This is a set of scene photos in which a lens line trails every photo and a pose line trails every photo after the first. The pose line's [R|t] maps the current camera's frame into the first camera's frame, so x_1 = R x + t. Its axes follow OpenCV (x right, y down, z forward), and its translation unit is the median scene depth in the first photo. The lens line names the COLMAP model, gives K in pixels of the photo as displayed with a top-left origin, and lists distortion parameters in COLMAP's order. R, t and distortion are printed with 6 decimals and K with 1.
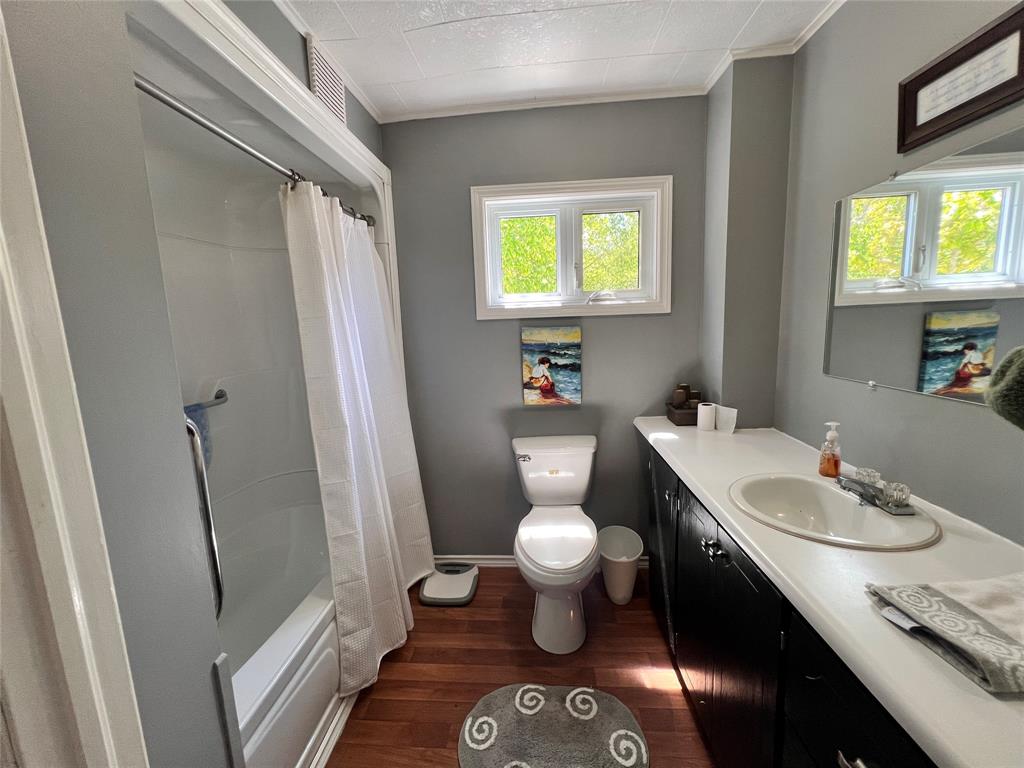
lens RADIAL K [[409.0, 0, 508.8], [0, 409.0, 381.6], [0, 0, 1]] dist [-0.001382, 0.000079]
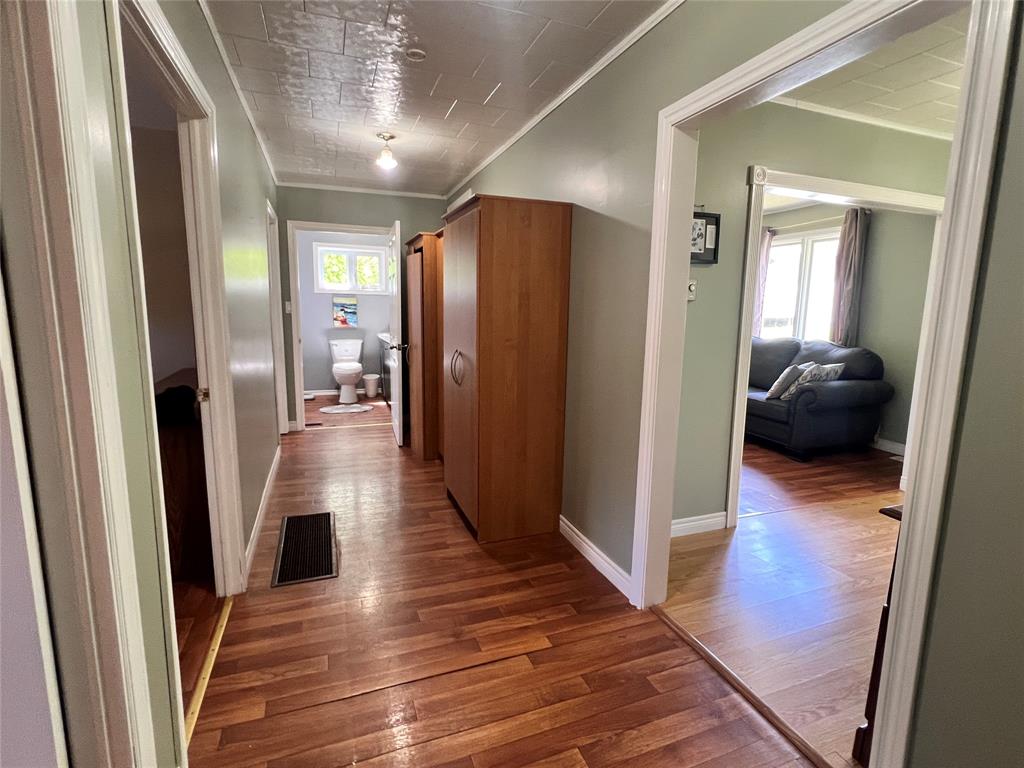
lens RADIAL K [[494.5, 0, 511.3], [0, 494.5, 382.4], [0, 0, 1]] dist [-0.001913, -0.000128]
pose [[0.907330, -0.004637, 0.420394, -0.268459], [0.004570, 0.999989, 0.001166, 0.420312], [-0.420395, 0.000863, 0.907341, -2.371039]]
